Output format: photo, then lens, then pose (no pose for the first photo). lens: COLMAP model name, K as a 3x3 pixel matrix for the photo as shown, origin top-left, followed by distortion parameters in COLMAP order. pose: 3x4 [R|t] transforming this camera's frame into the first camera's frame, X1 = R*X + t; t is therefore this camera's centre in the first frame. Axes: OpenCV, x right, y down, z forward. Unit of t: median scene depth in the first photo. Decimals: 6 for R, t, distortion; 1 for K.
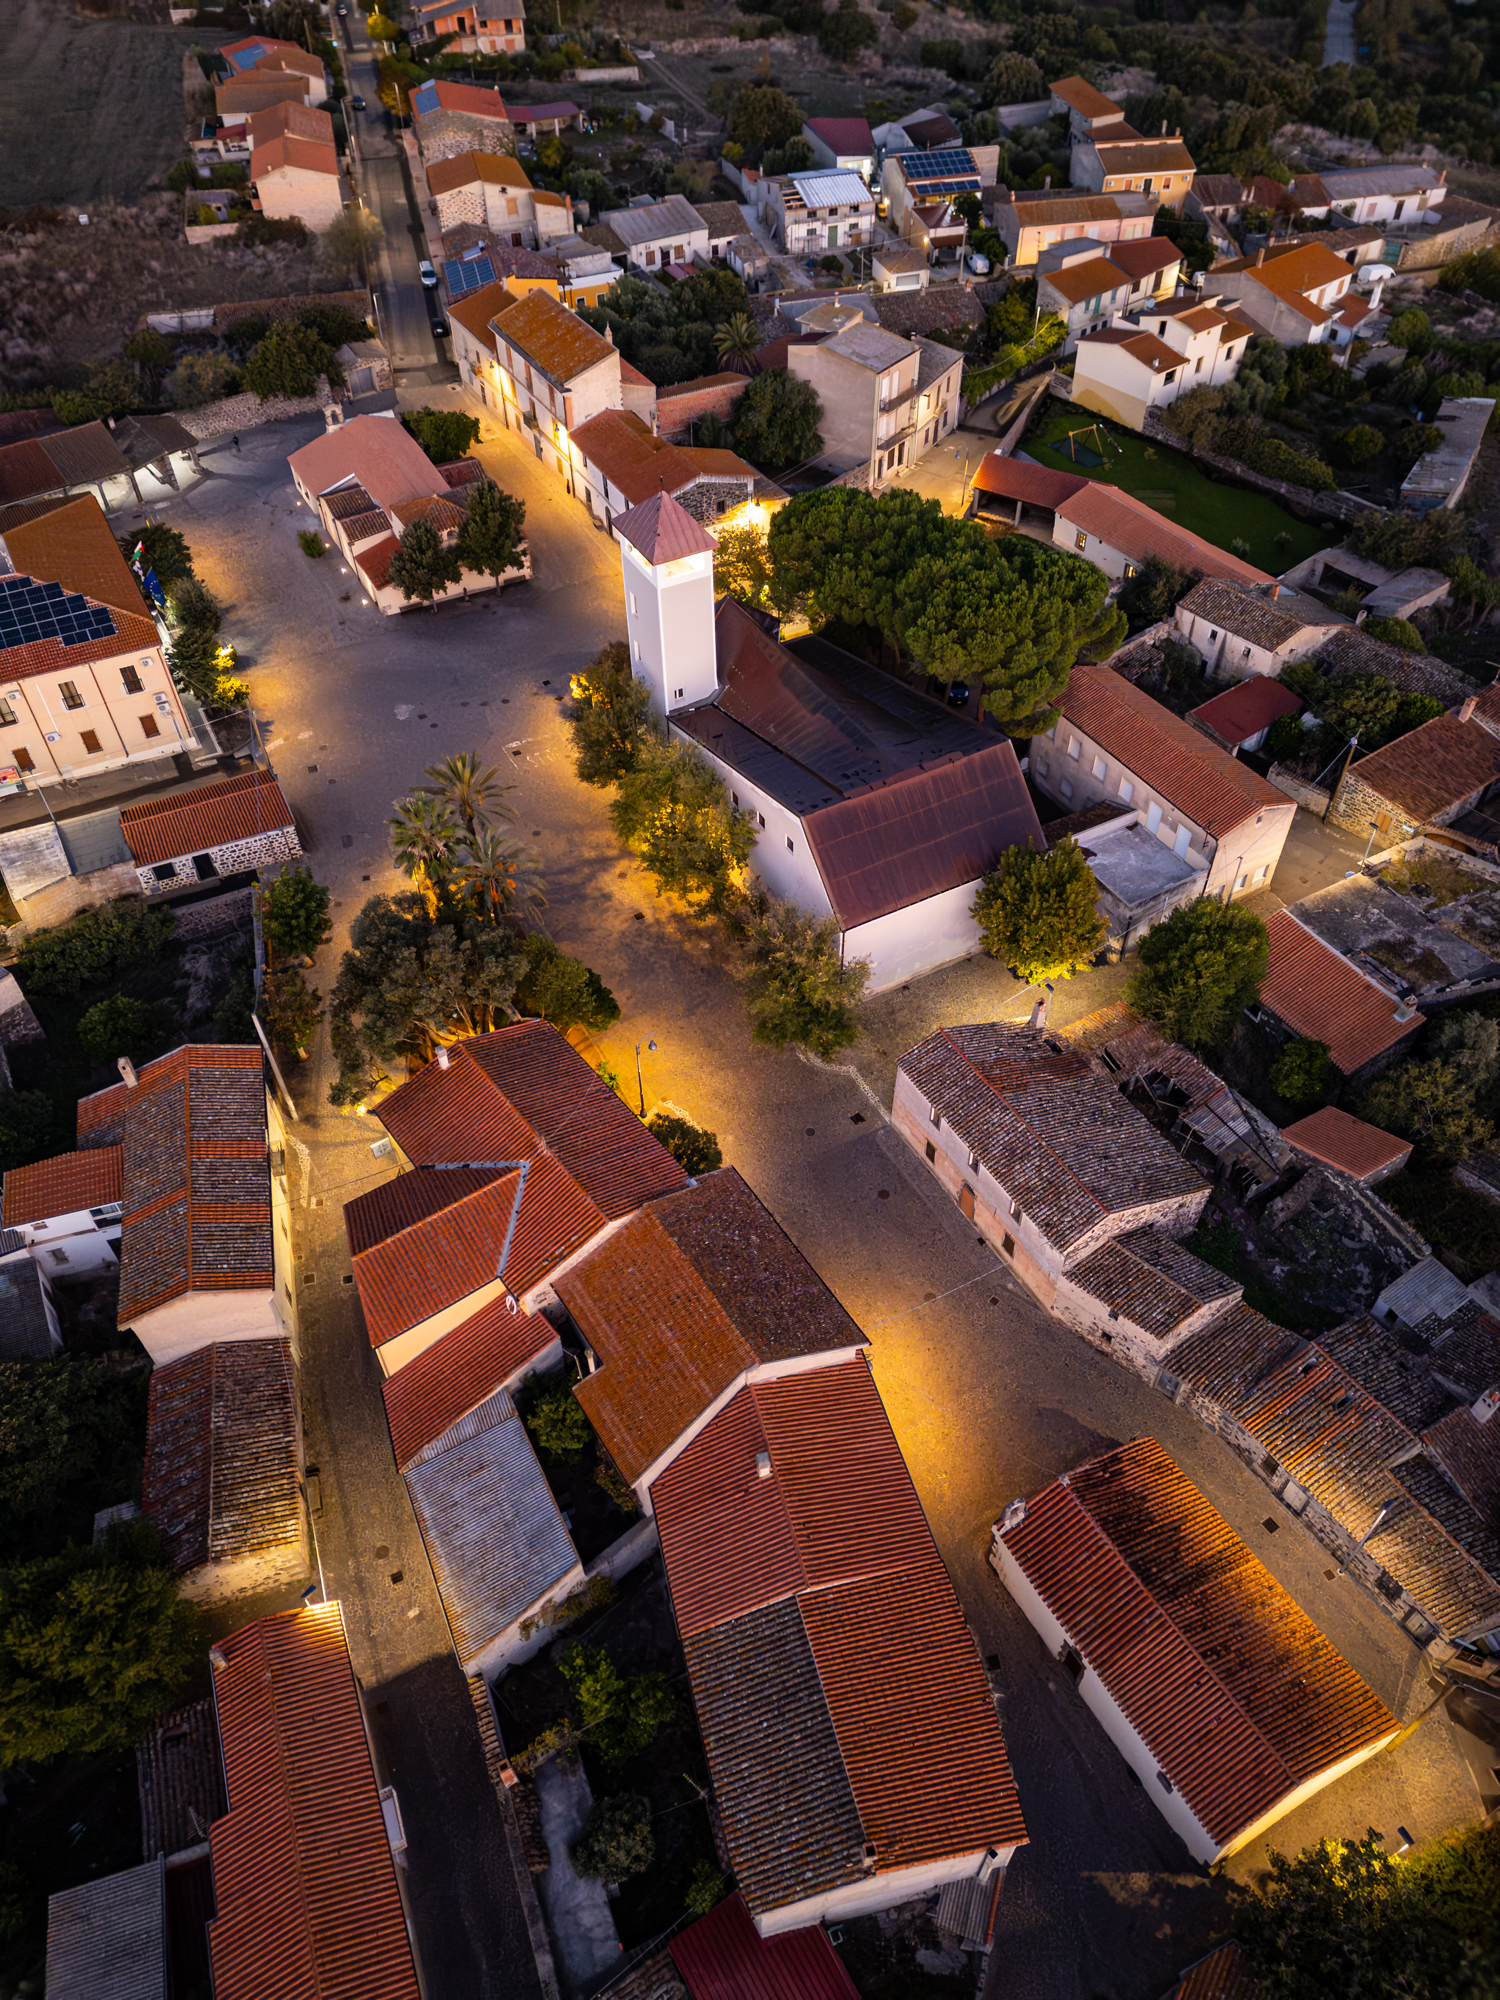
lens RADIAL K [[1423.7, 0, 774.1], [0, 1423.7, 1035.8], [0, 0, 1]] dist [0.084226, -0.083018]
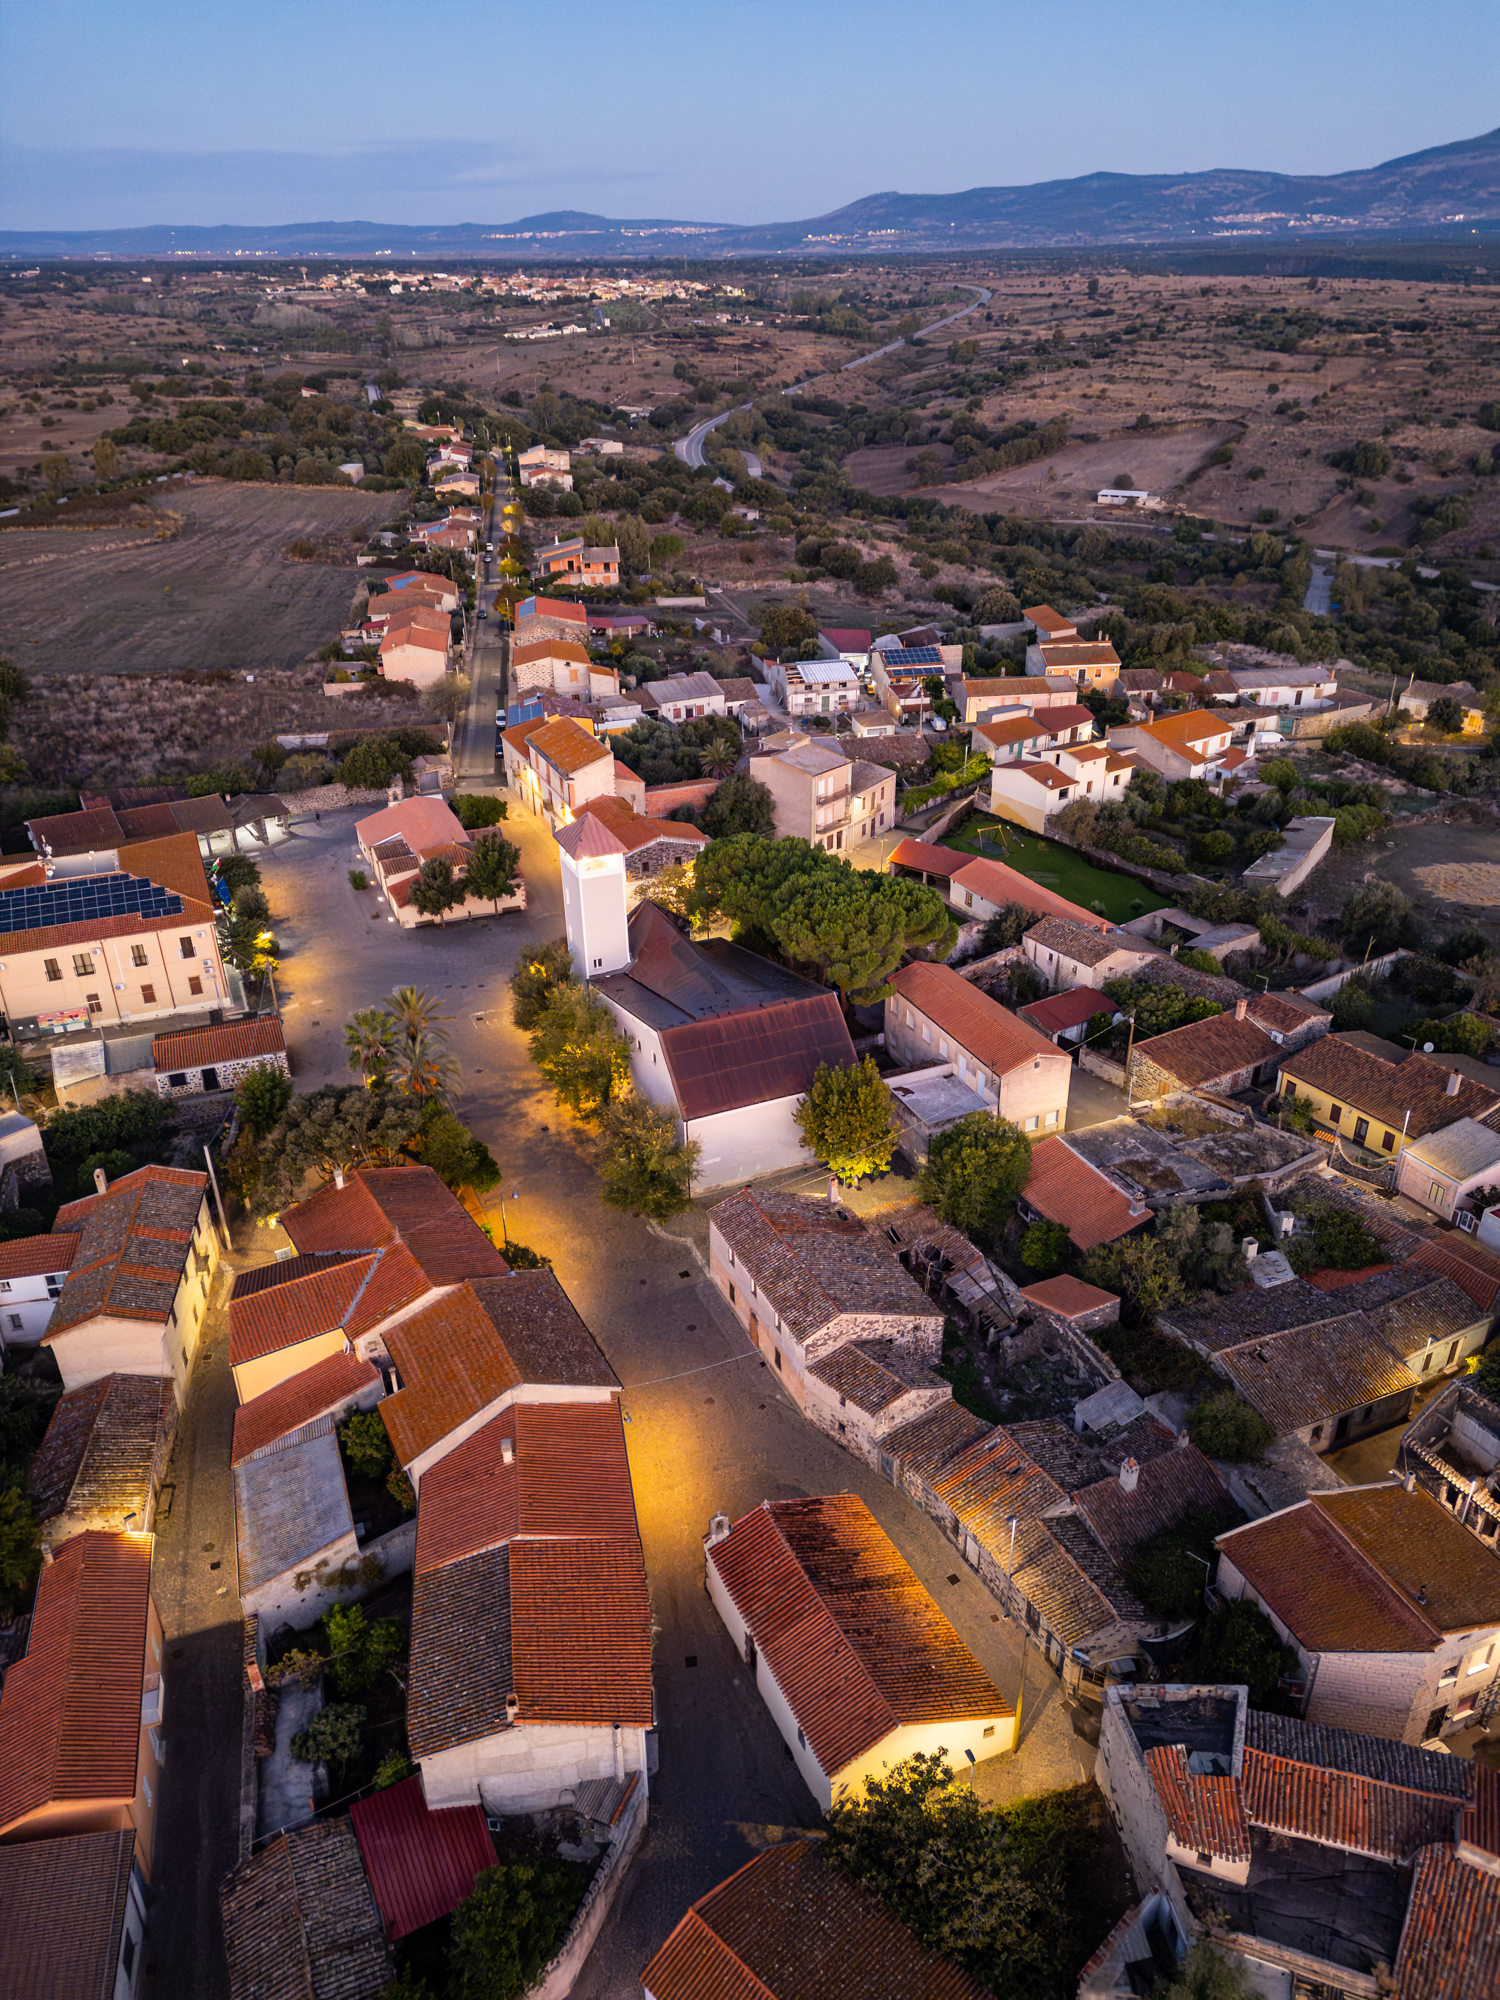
lens RADIAL K [[1403.8, 0, 750.0], [0, 1403.8, 1000.0], [0, 0, 1]] dist [0.101686, -0.117654]
pose [[0.996134, 0.039271, -0.078577, 0.151976], [-0.062468, 0.945580, -0.319336, 0.165241], [0.061760, 0.323010, 0.944378, -0.149594]]
